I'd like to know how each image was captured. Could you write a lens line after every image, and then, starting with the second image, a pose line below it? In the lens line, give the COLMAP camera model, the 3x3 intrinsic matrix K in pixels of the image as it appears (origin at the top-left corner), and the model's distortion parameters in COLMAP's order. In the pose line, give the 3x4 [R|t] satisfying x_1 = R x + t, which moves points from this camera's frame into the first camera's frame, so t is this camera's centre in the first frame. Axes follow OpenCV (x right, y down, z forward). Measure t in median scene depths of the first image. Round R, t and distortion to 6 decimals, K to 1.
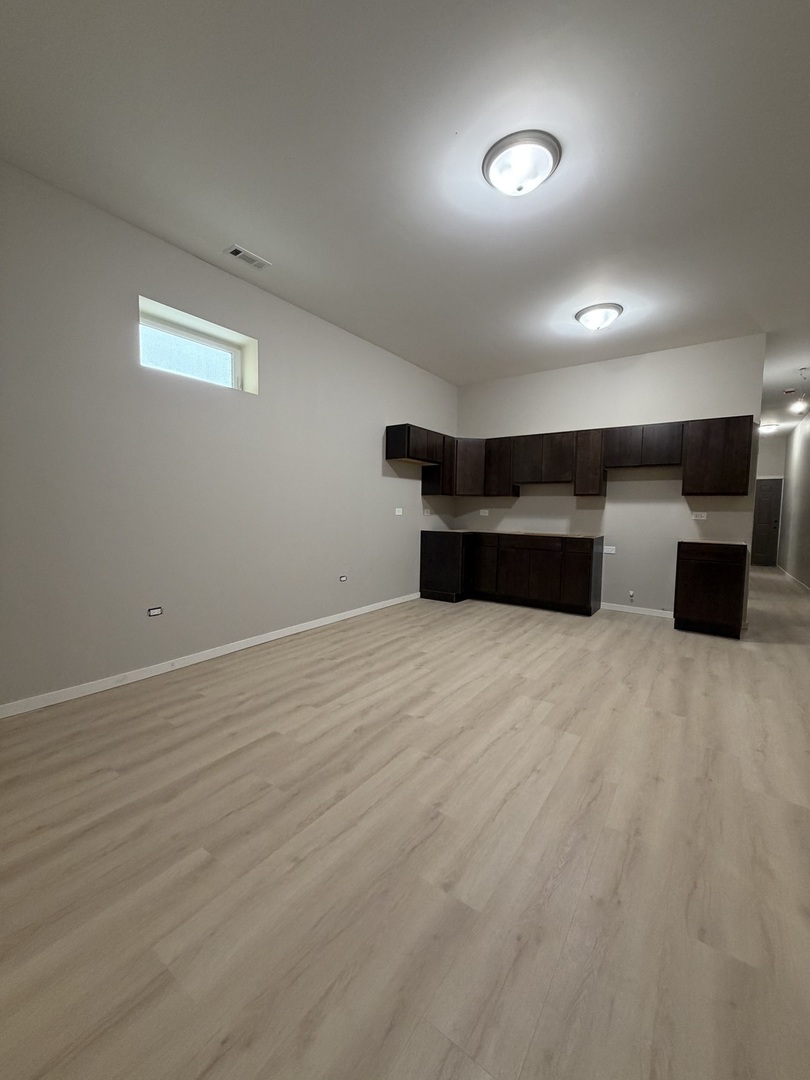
lens RADIAL K [[433.8, 0, 400.8], [0, 433.8, 538.0], [0, 0, 1]] dist [0.001001, -0.000702]
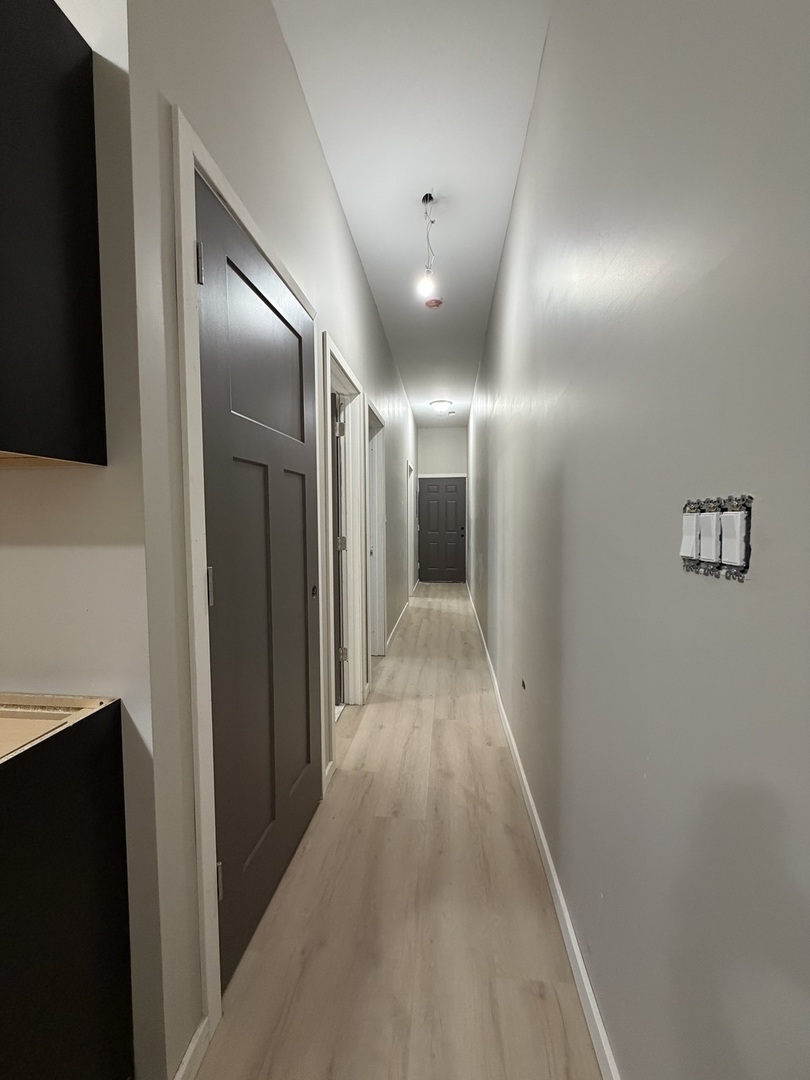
lens RADIAL K [[433.8, 0, 405.7], [0, 433.8, 540.1], [0, 0, 1]] dist [0.001001, -0.000702]
pose [[0.863959, -0.046423, 0.501418, 0.759305], [0.051698, 0.998657, 0.003381, -0.053576], [-0.500901, 0.023001, 0.865199, 0.722952]]
